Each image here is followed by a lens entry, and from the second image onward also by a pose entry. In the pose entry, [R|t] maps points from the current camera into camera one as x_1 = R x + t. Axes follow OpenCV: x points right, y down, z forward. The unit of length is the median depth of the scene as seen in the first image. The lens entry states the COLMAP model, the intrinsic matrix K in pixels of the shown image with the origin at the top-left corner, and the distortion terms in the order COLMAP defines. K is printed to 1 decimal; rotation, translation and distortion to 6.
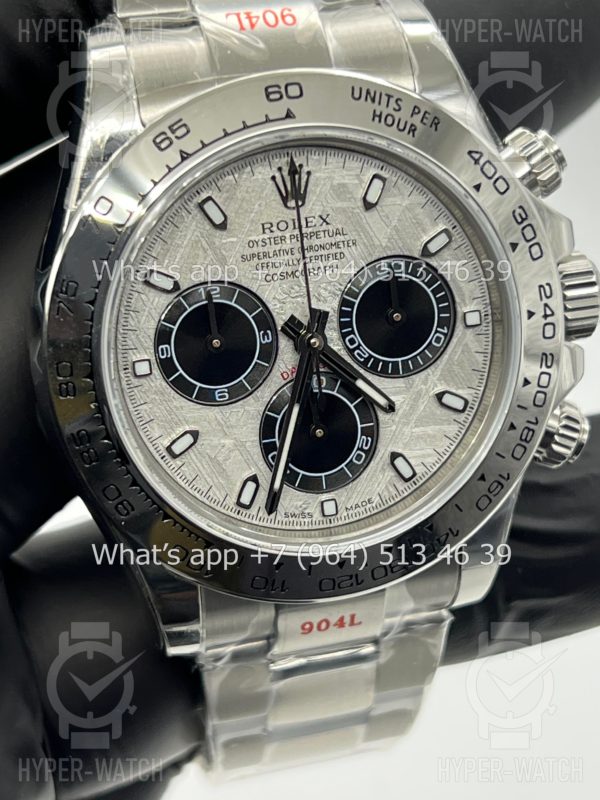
lens RADIAL K [[1798.5, 0, 301.5], [0, 1798.5, 402.0], [0, 0, 1]] dist [0.107414, 0.000000]
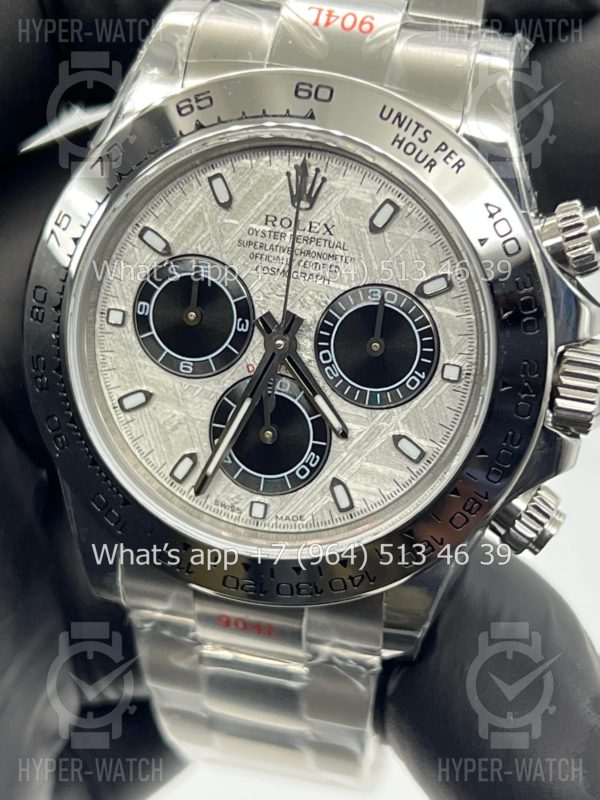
lens RADIAL K [[1798.5, 0, 300.7], [0, 1798.5, 397.3], [0, 0, 1]] dist [0.107414, 0.000000]
pose [[0.895658, 0.307326, -0.321478, 0.342408], [-0.309938, 0.949719, 0.044403, -0.052493], [0.318960, 0.059868, 0.945875, 0.066976]]
